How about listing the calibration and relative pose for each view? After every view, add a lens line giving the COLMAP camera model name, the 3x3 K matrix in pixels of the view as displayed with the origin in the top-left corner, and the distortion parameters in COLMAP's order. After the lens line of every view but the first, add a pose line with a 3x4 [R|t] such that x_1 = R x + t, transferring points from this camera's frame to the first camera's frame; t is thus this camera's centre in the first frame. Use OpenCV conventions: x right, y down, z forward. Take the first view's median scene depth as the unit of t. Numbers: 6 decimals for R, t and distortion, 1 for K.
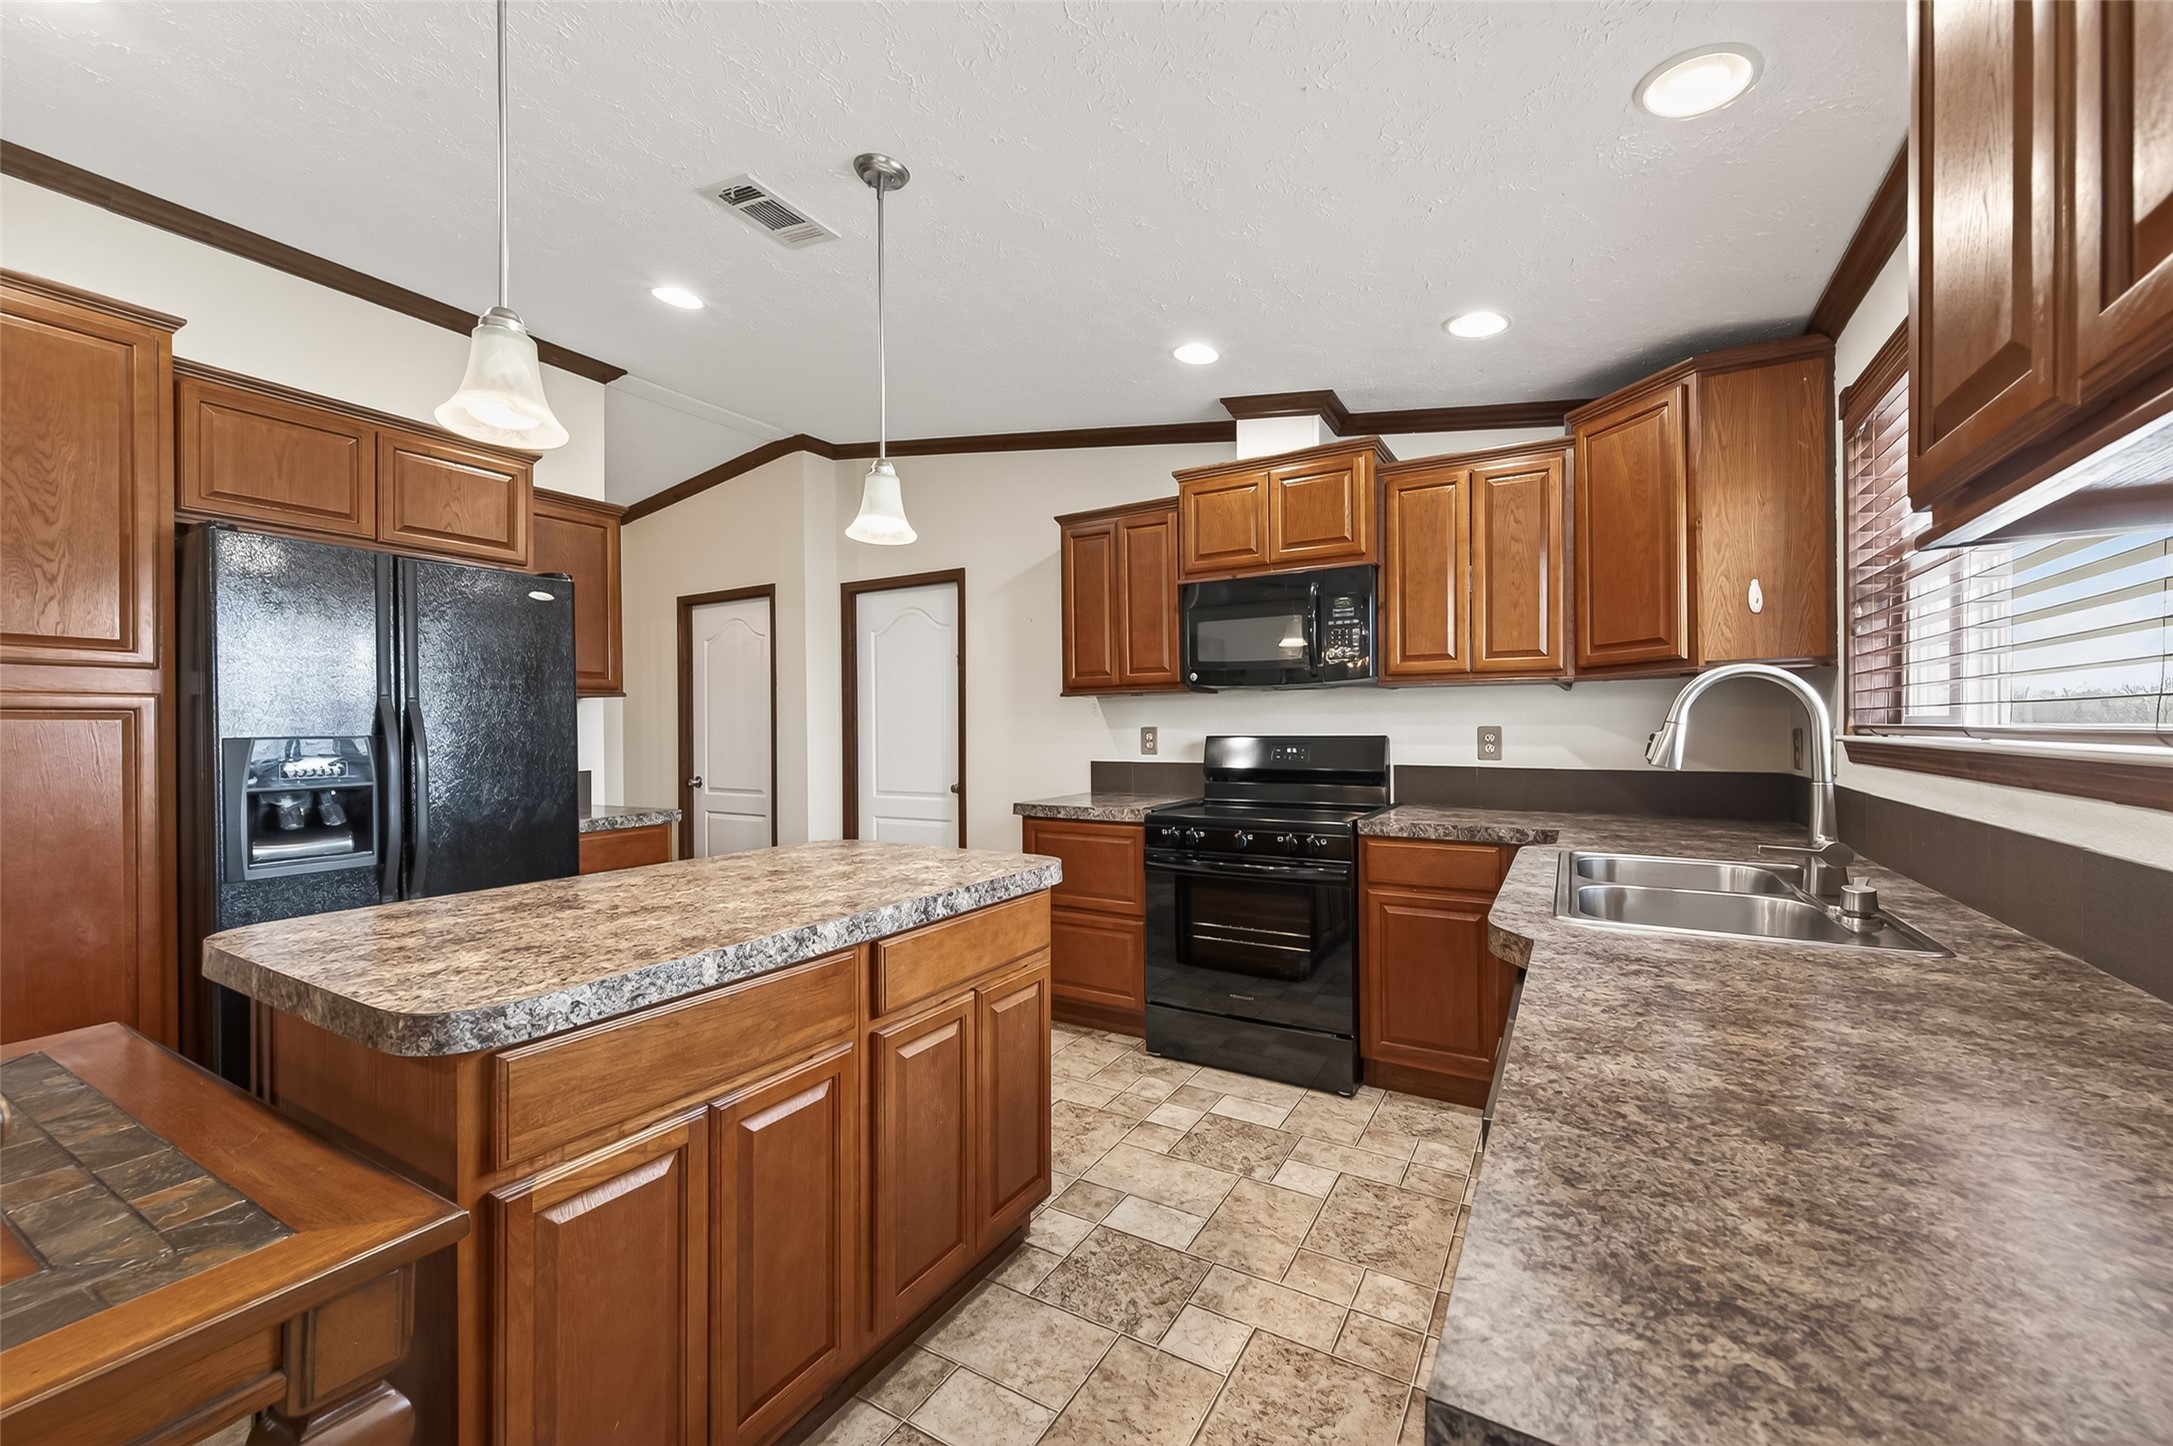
lens RADIAL K [[843.3, 0, 1089.1], [0, 843.3, 727.0], [0, 0, 1]] dist [0.004185, 0.000029]
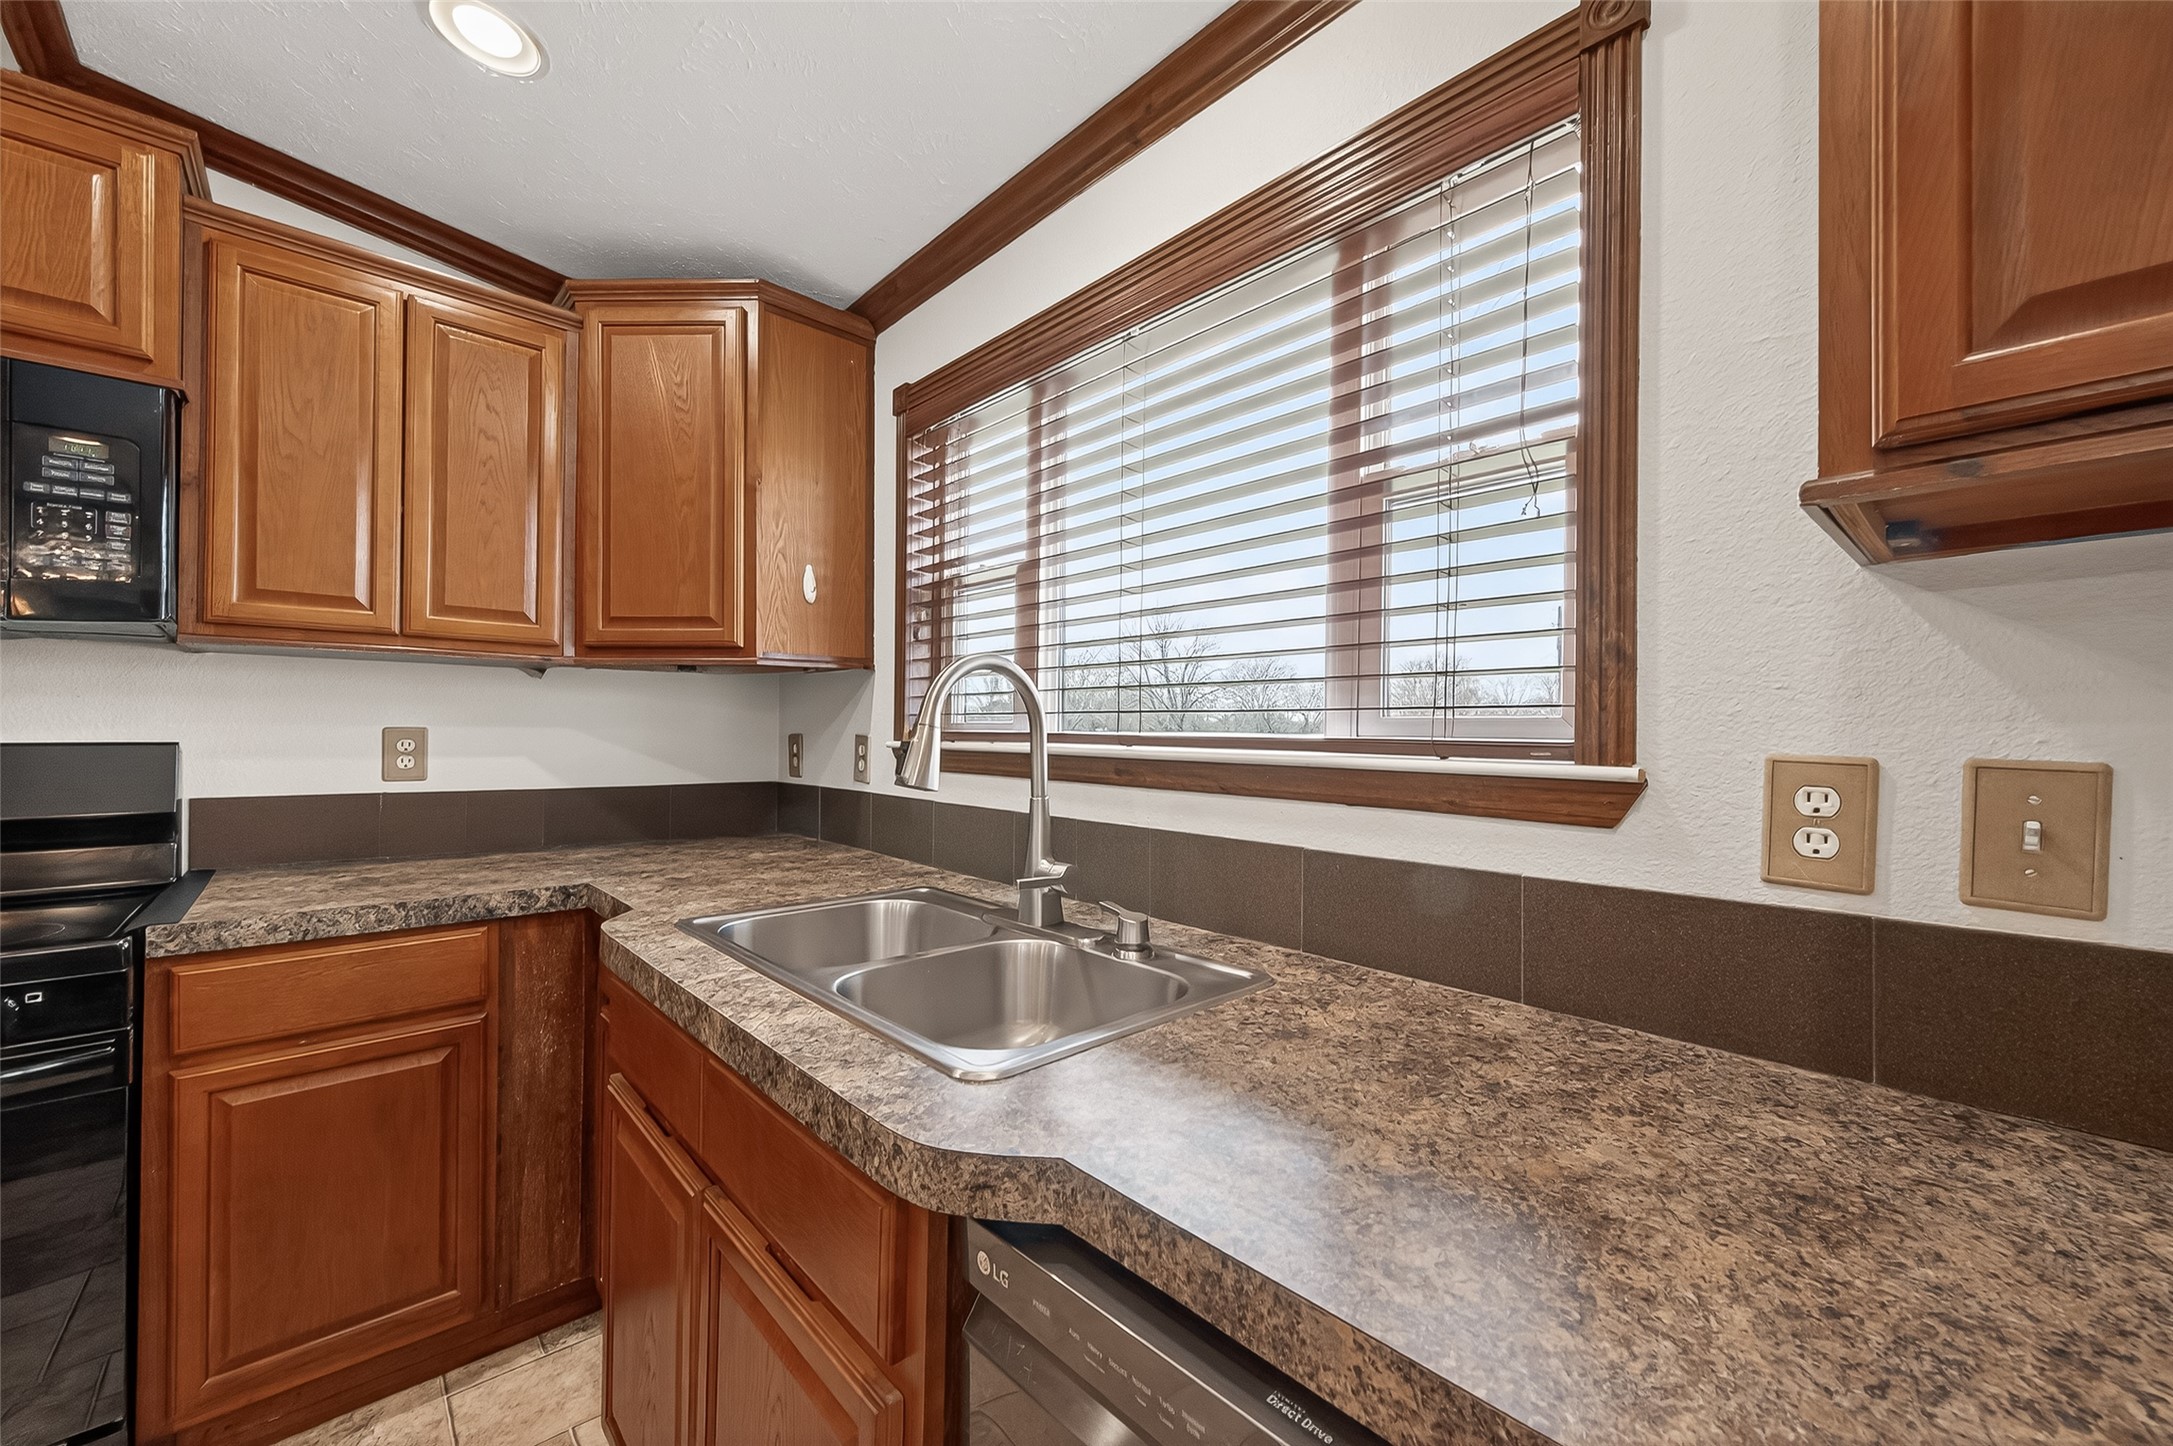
lens RADIAL K [[843.3, 0, 1086.7], [0, 843.3, 728.2], [0, 0, 1]] dist [0.004185, 0.000029]
pose [[0.287145, 0.013140, 0.957797, 0.024653], [-0.010258, 0.999891, -0.010642, 0.001907], [-0.957832, -0.006769, 0.287249, 0.397447]]
